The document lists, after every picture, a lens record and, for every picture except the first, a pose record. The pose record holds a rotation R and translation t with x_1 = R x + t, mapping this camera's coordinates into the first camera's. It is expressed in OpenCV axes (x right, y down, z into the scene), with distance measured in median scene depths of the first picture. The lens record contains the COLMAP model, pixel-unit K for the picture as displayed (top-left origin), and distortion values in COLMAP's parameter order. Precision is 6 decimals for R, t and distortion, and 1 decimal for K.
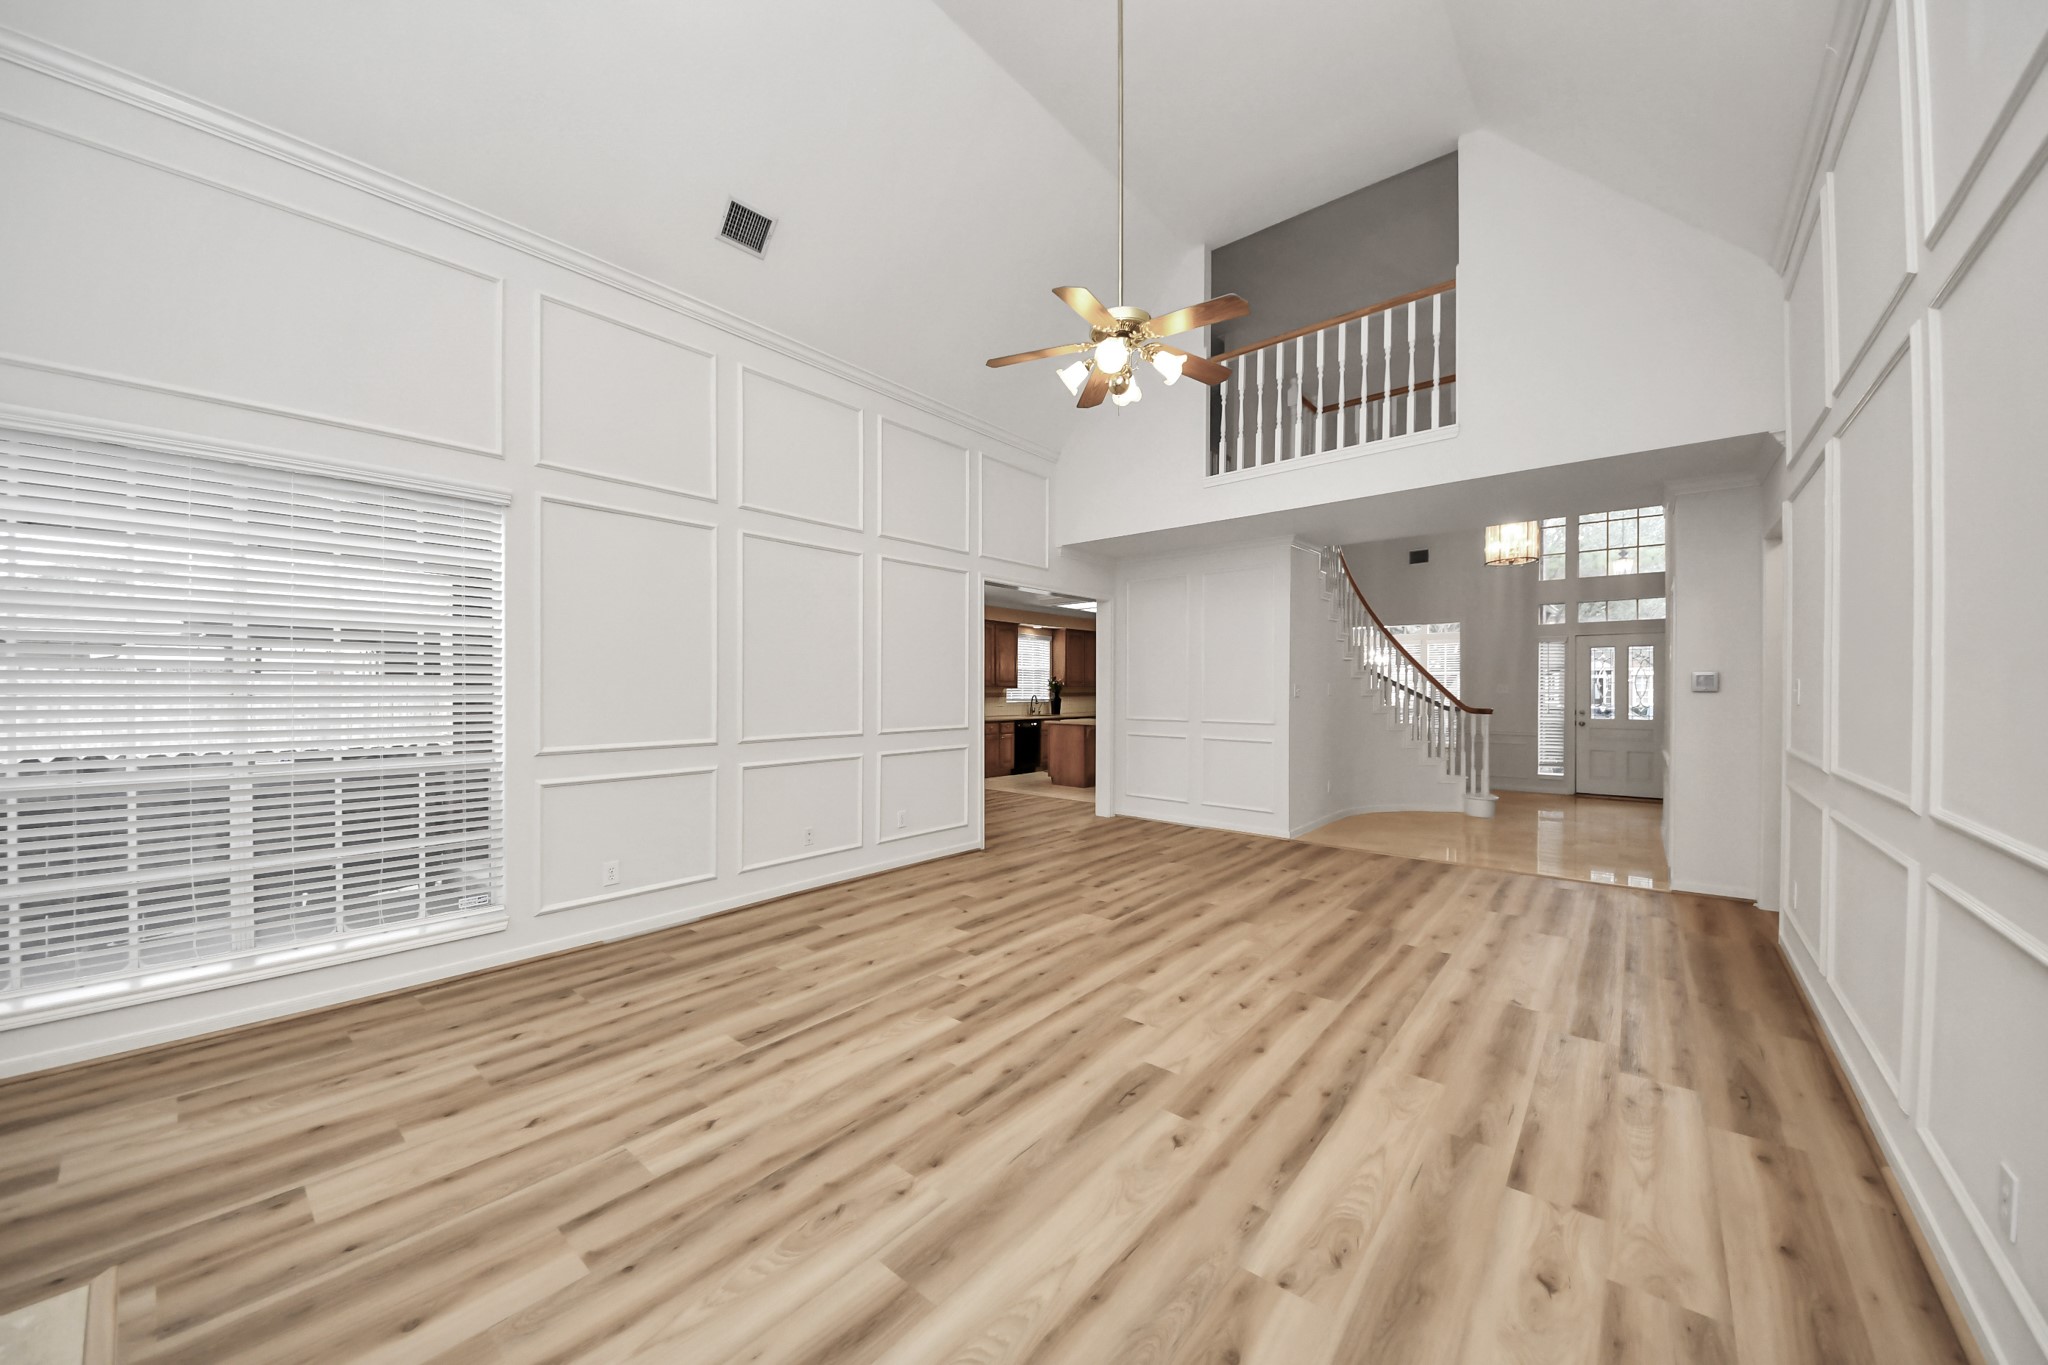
lens RADIAL K [[743.0, 0, 1010.2], [0, 743.0, 674.2], [0, 0, 1]] dist [-0.014663, -0.001580]
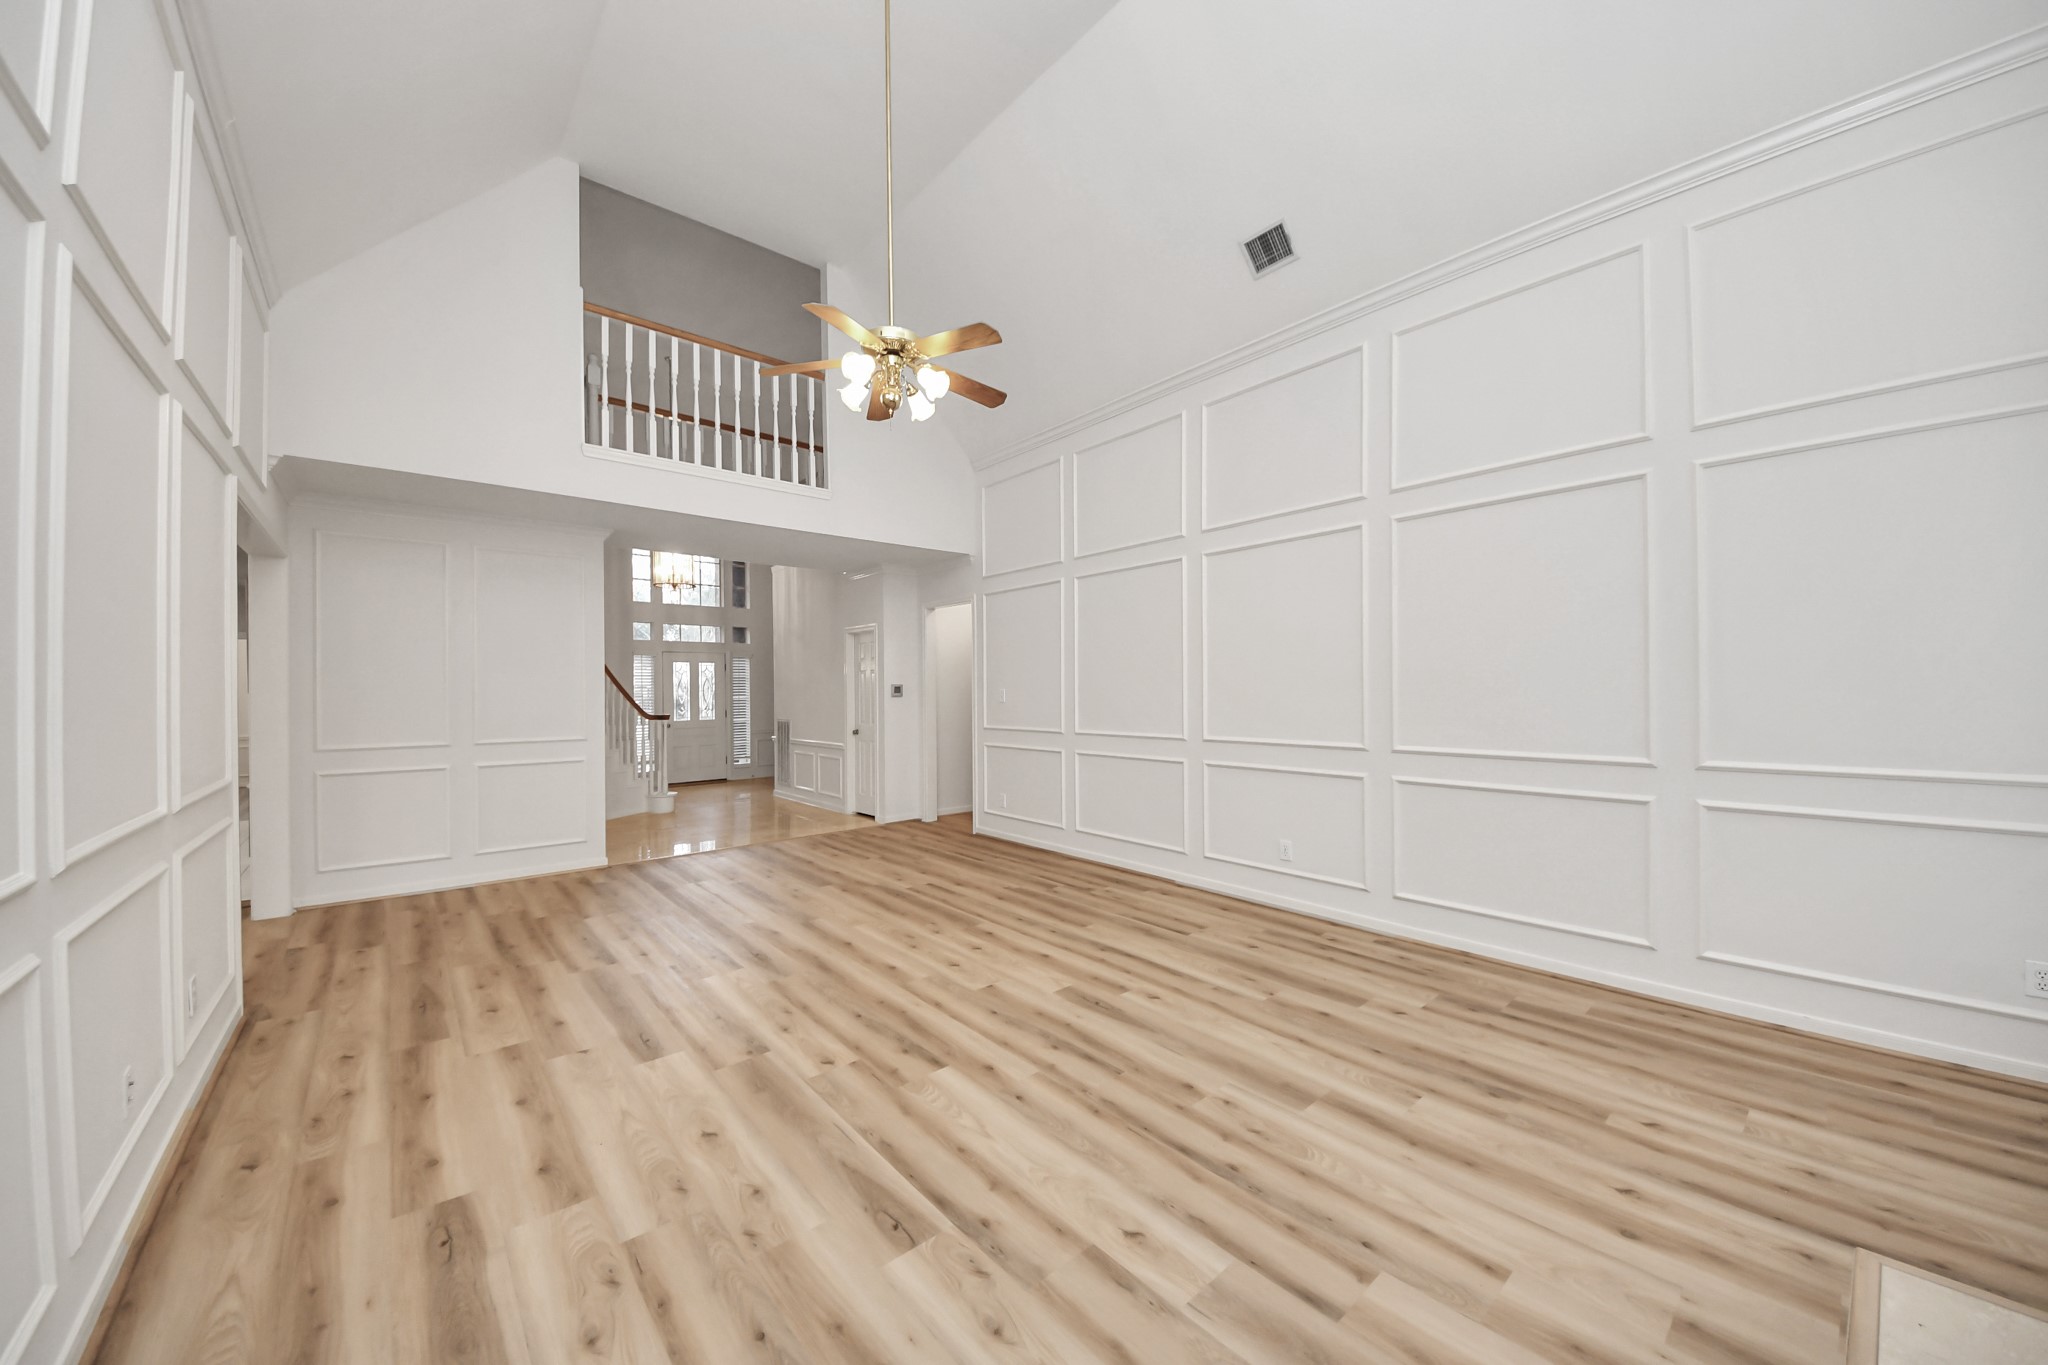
lens RADIAL K [[743.0, 0, 1012.3], [0, 743.0, 681.3], [0, 0, 1]] dist [-0.014663, -0.001580]
pose [[0.163334, -0.005117, 0.986558, -0.893238], [0.010174, 0.999942, 0.003502, -0.008980], [-0.986518, 0.009466, 0.163377, 0.716186]]
